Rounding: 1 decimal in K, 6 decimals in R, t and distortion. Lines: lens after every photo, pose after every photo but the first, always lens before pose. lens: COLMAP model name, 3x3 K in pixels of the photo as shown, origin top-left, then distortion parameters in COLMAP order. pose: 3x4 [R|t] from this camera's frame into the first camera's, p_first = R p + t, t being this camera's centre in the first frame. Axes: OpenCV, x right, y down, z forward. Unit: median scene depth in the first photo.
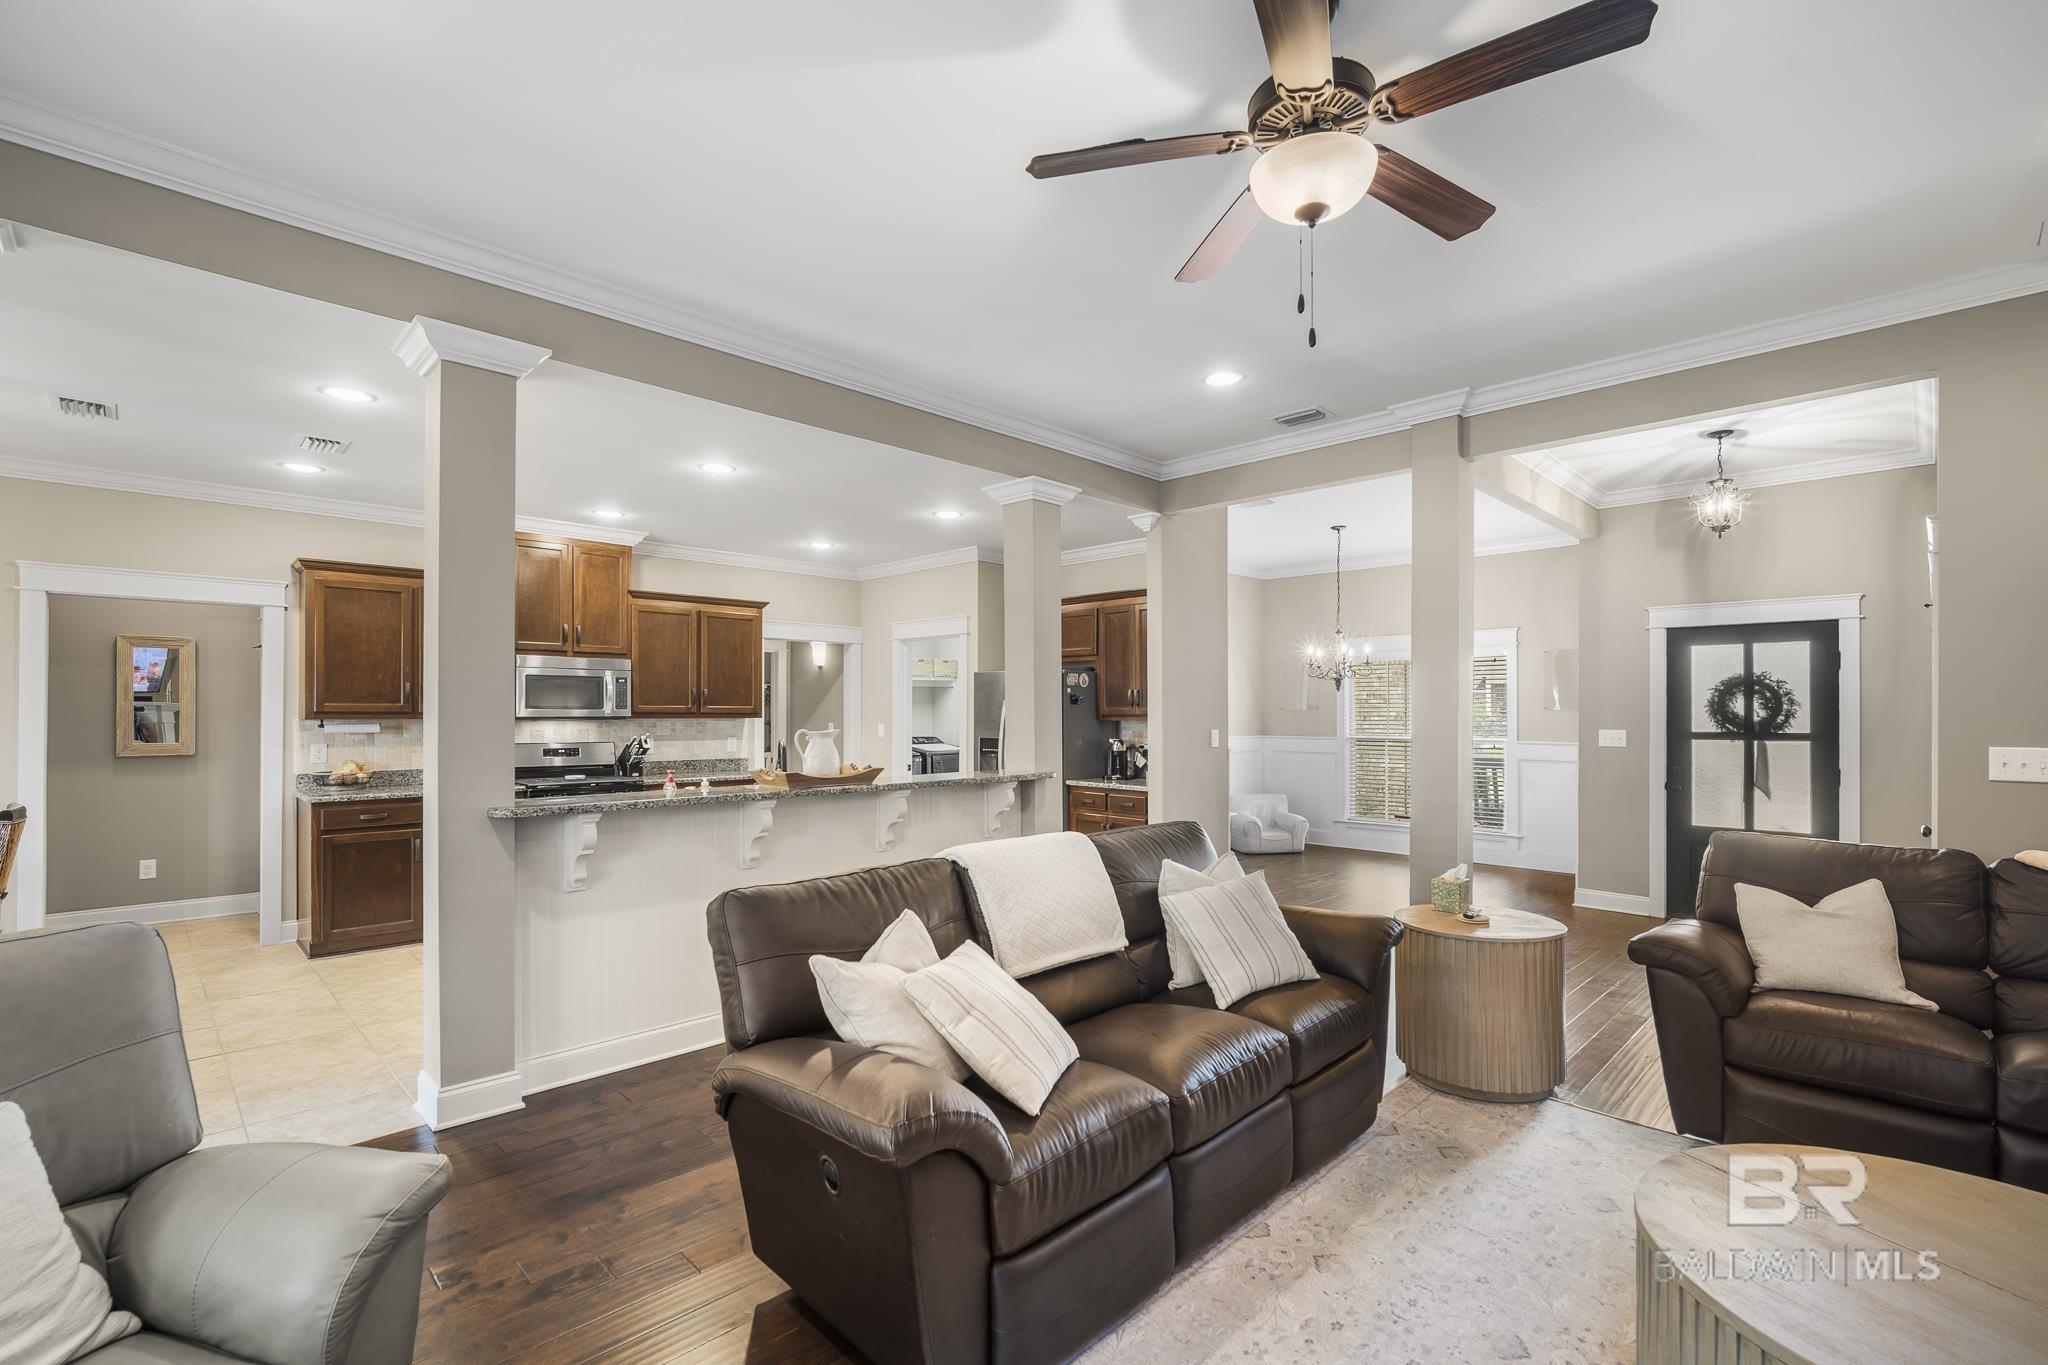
lens RADIAL K [[889.9, 0, 1018.6], [0, 889.9, 708.0], [0, 0, 1]] dist [-0.015364, 0.000871]
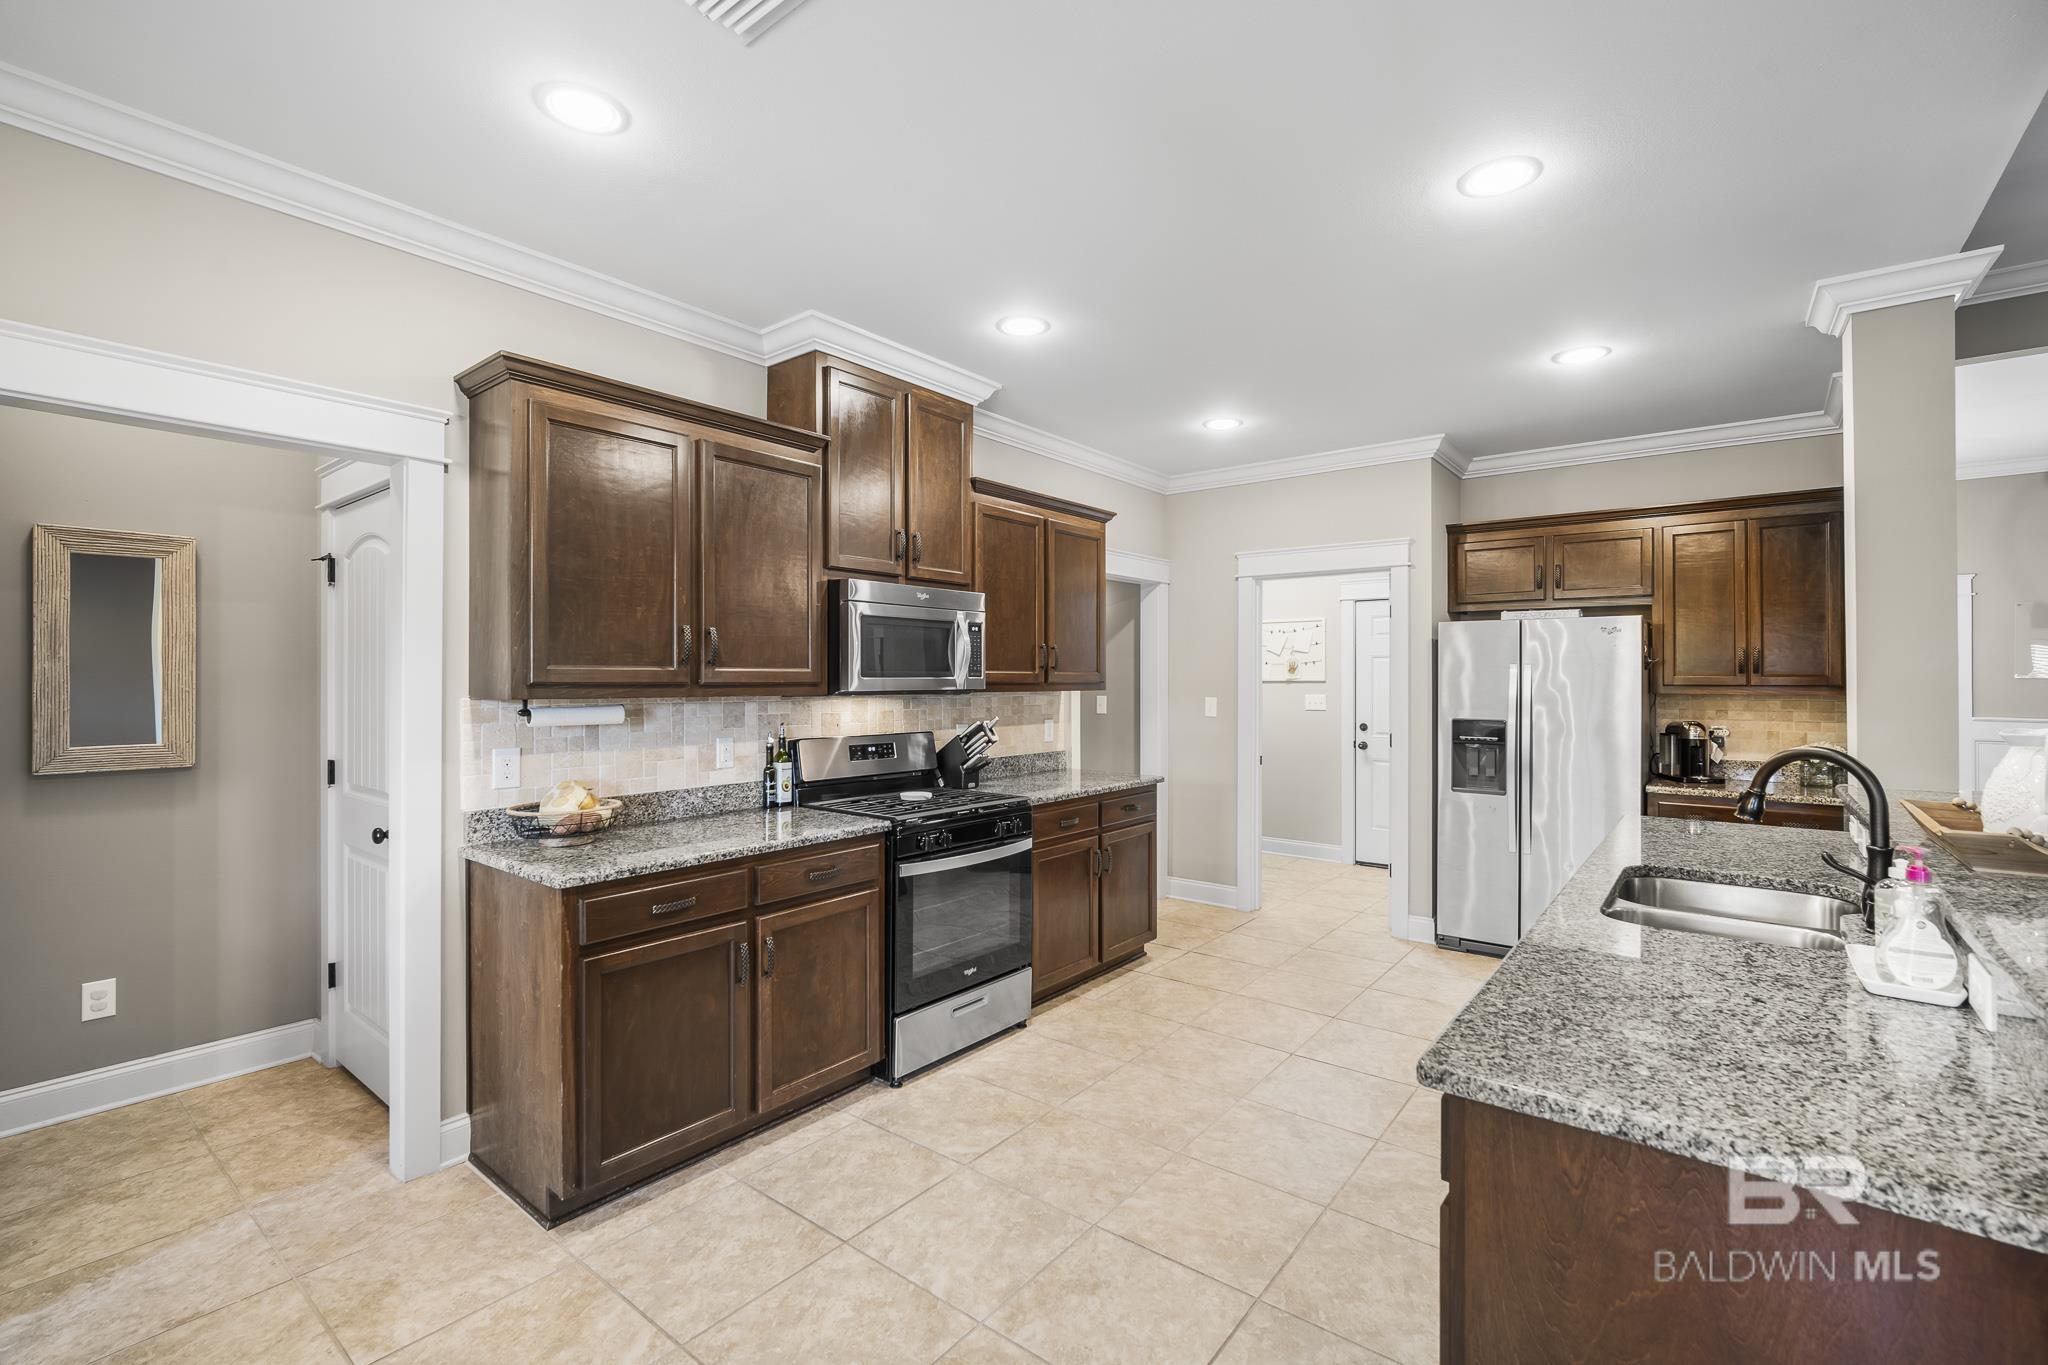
lens RADIAL K [[889.9, 0, 1028.2], [0, 889.9, 680.1], [0, 0, 1]] dist [-0.015364, 0.000871]
pose [[0.993327, 0.000521, 0.115332, -0.490936], [-0.001522, 0.999962, 0.008598, -0.001822], [-0.115323, -0.008716, 0.993290, 0.417895]]
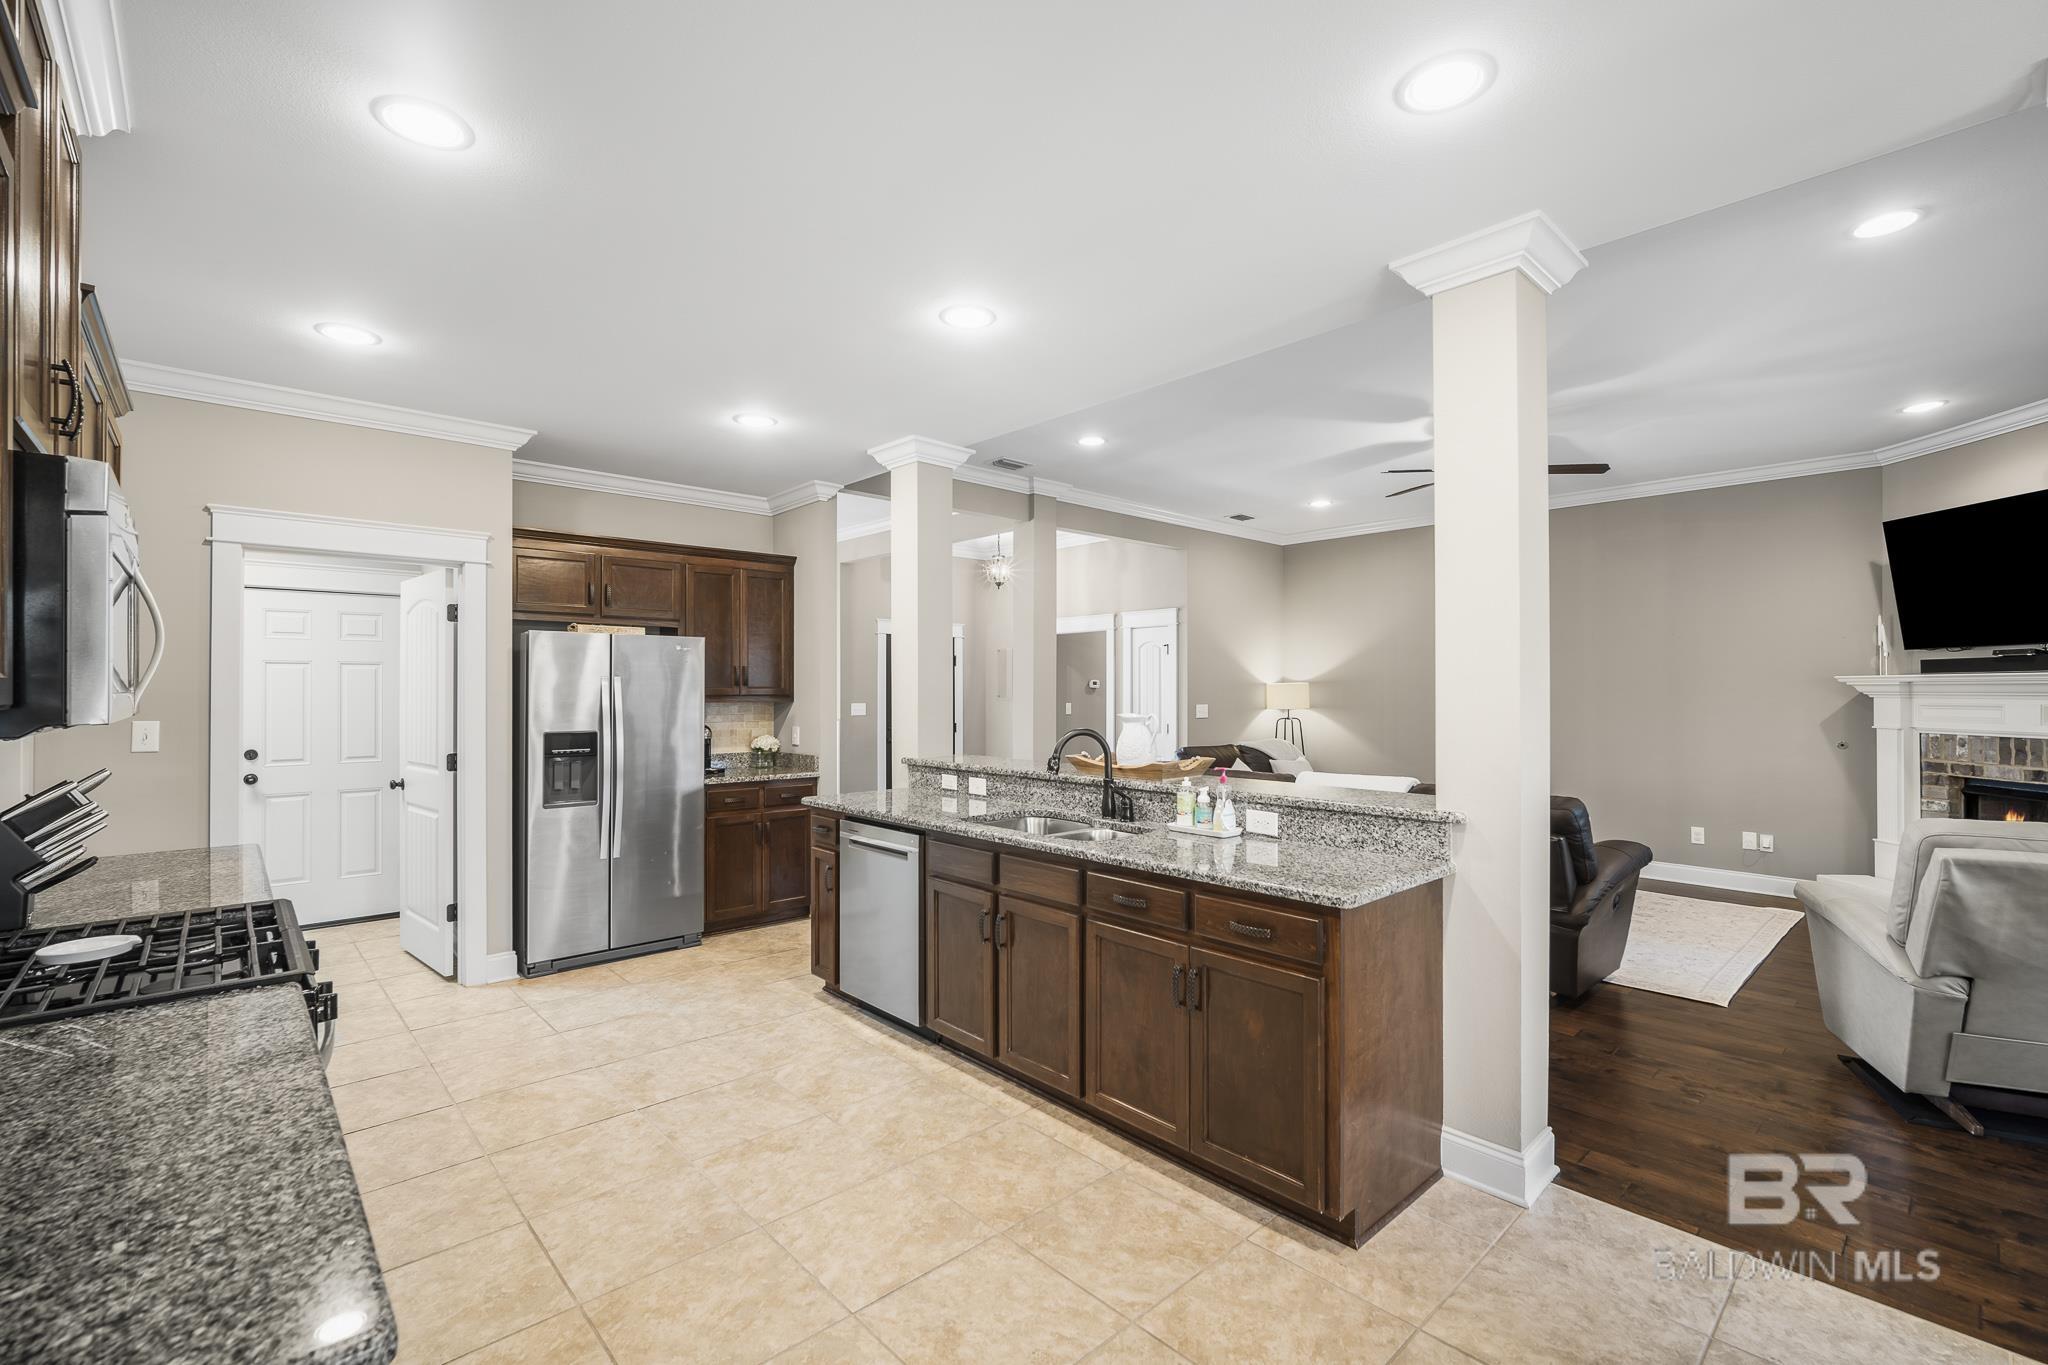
lens RADIAL K [[889.9, 0, 1013.1], [0, 889.9, 688.4], [0, 0, 1]] dist [-0.015364, 0.000871]
pose [[0.046963, 0.000814, 0.998896, -0.744150], [-0.005159, 0.999987, -0.000572, -0.000421], [-0.998883, -0.005127, 0.046966, 0.710539]]
